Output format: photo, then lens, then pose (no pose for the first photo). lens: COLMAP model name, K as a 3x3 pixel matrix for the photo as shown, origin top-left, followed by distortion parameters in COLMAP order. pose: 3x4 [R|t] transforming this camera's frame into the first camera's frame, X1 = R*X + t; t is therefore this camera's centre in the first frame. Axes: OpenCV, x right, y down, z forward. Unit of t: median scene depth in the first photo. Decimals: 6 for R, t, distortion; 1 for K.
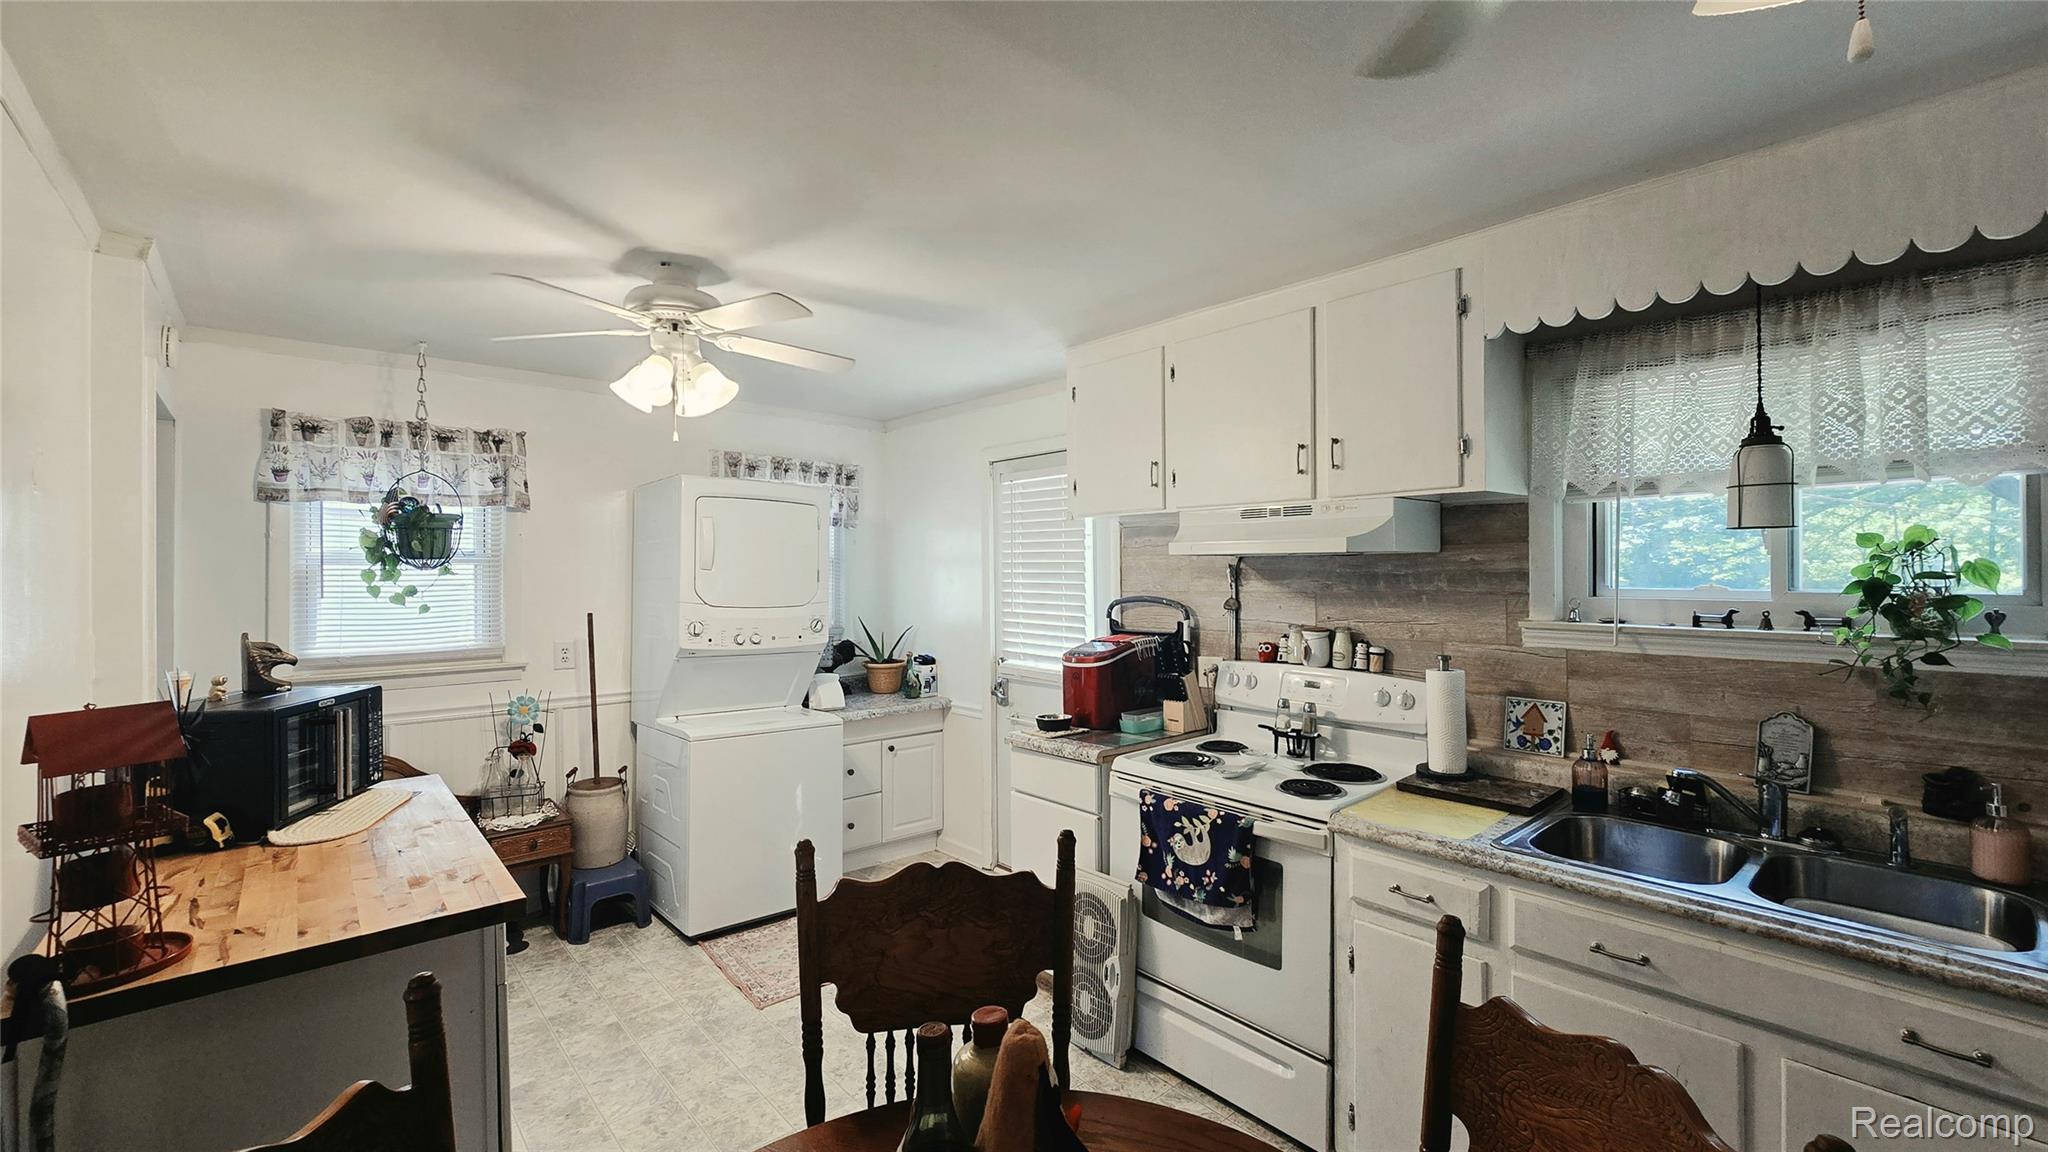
lens RADIAL K [[837.9, 0, 1021.7], [0, 837.9, 564.9], [0, 0, 1]] dist [-0.004441, 0.000396]
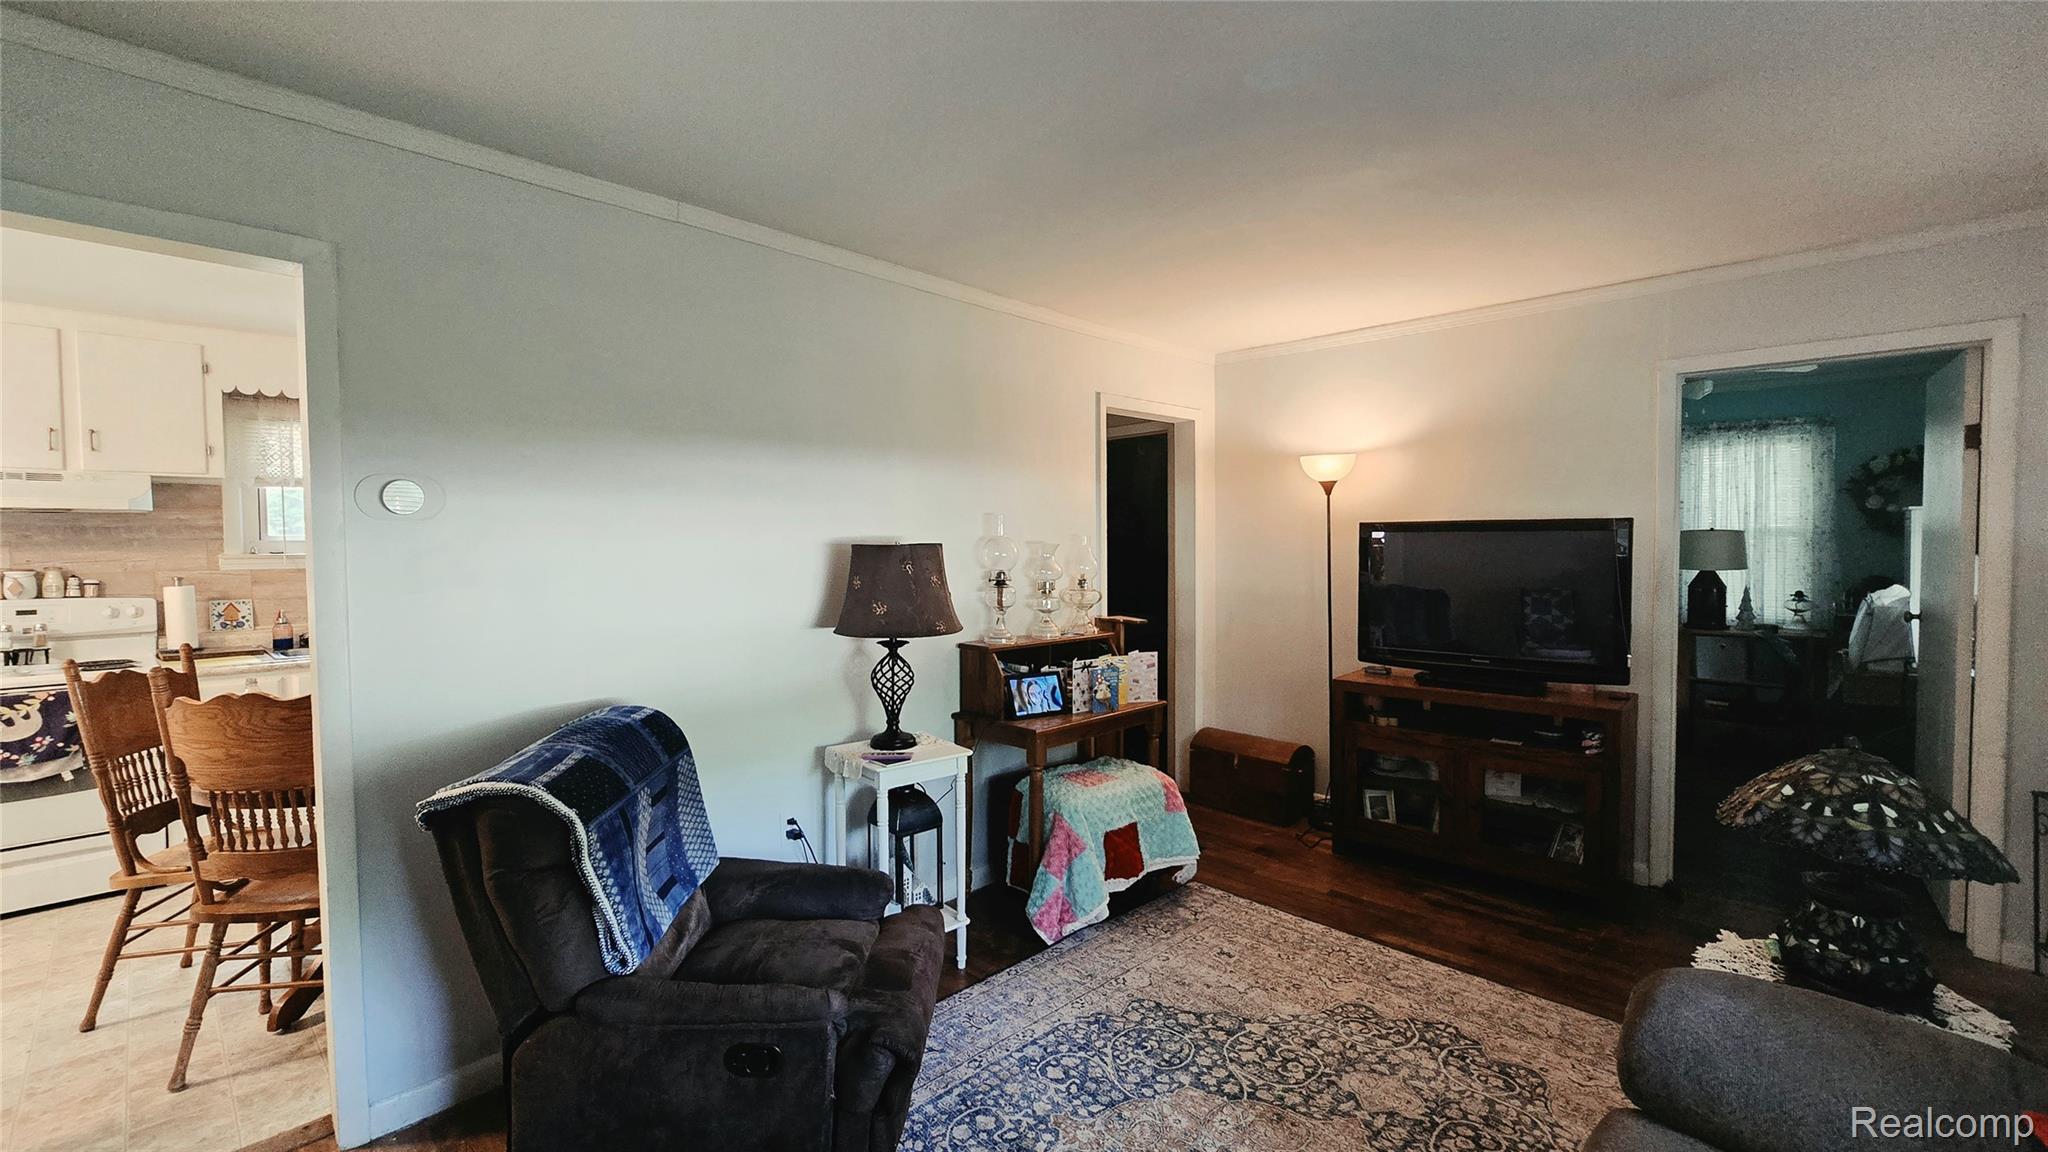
lens RADIAL K [[837.9, 0, 1032.0], [0, 837.9, 576.3], [0, 0, 1]] dist [-0.004441, 0.000396]
pose [[-0.098218, -0.032895, 0.994621, -1.230359], [0.004473, 0.999429, 0.033496, 0.060130], [-0.995155, 0.007739, -0.098015, -0.464520]]
